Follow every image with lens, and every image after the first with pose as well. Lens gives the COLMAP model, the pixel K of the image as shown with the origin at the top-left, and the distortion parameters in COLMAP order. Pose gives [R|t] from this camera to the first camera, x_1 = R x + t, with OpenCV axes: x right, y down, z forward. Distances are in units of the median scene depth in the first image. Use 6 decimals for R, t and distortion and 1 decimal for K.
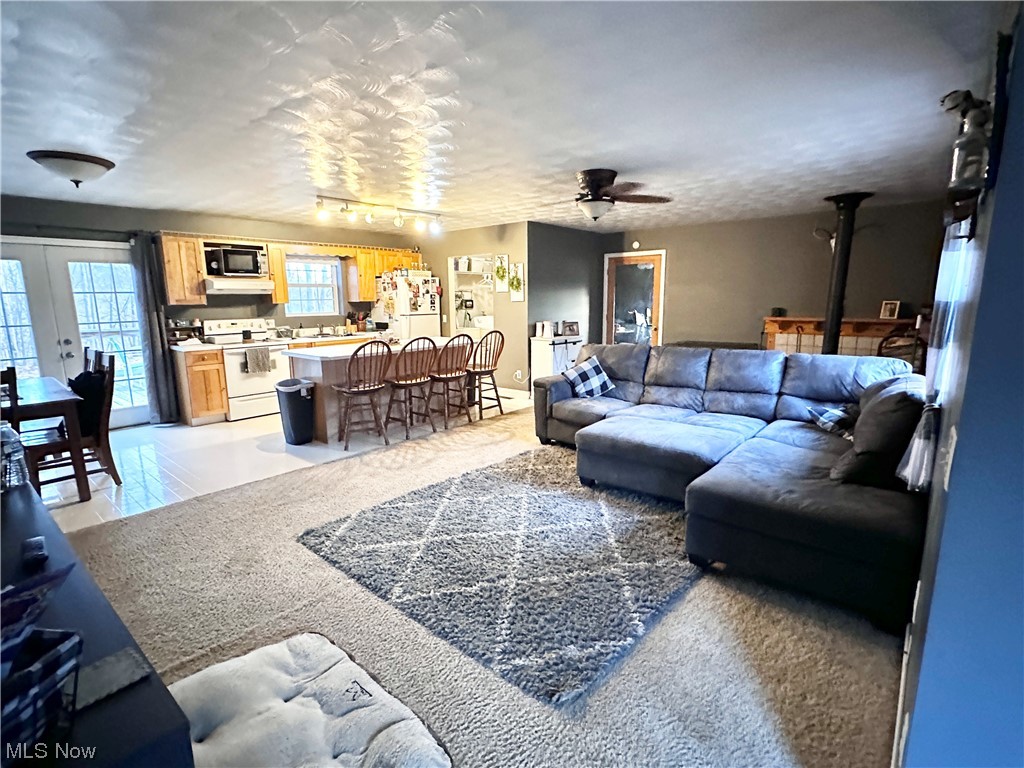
lens RADIAL K [[498.6, 0, 512.0], [0, 498.6, 384.0], [0, 0, 1]] dist [-0.004599, 0.001067]
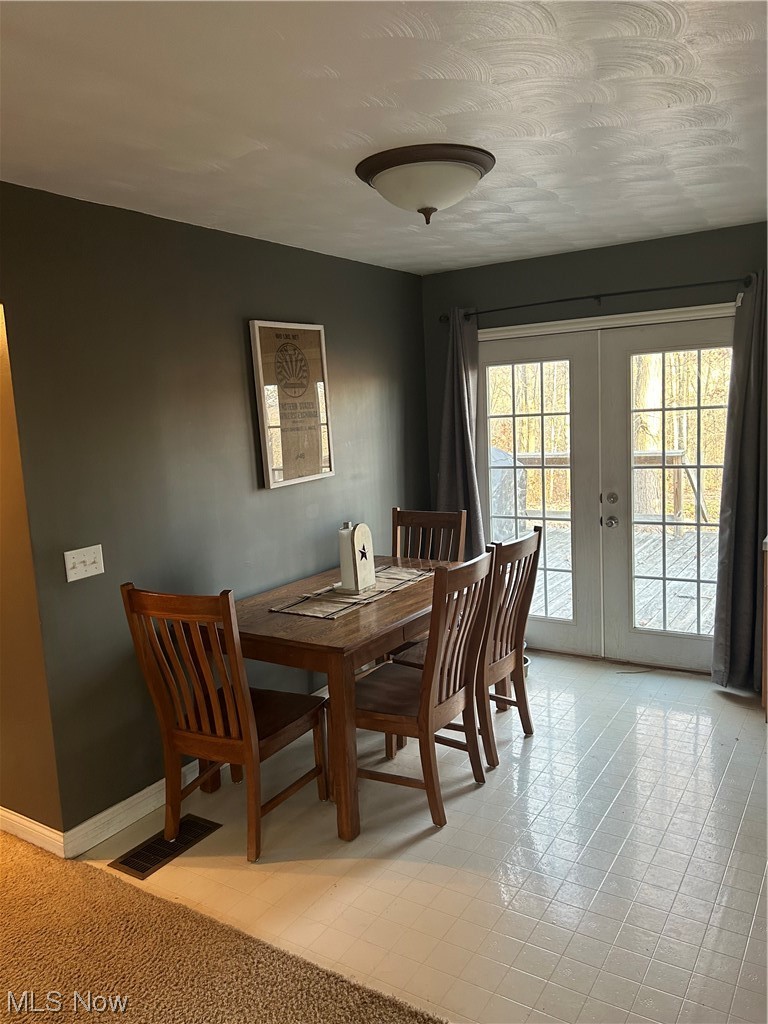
lens RADIAL K [[763.7, 0, 384.0], [0, 763.7, 512.0], [0, 0, 1]] dist [0.002801, 0.000748]
pose [[0.131416, 0.129385, -0.982848, -0.059882], [-0.121974, 0.986023, 0.113494, -0.130575], [0.983795, 0.104967, 0.145361, 0.599853]]
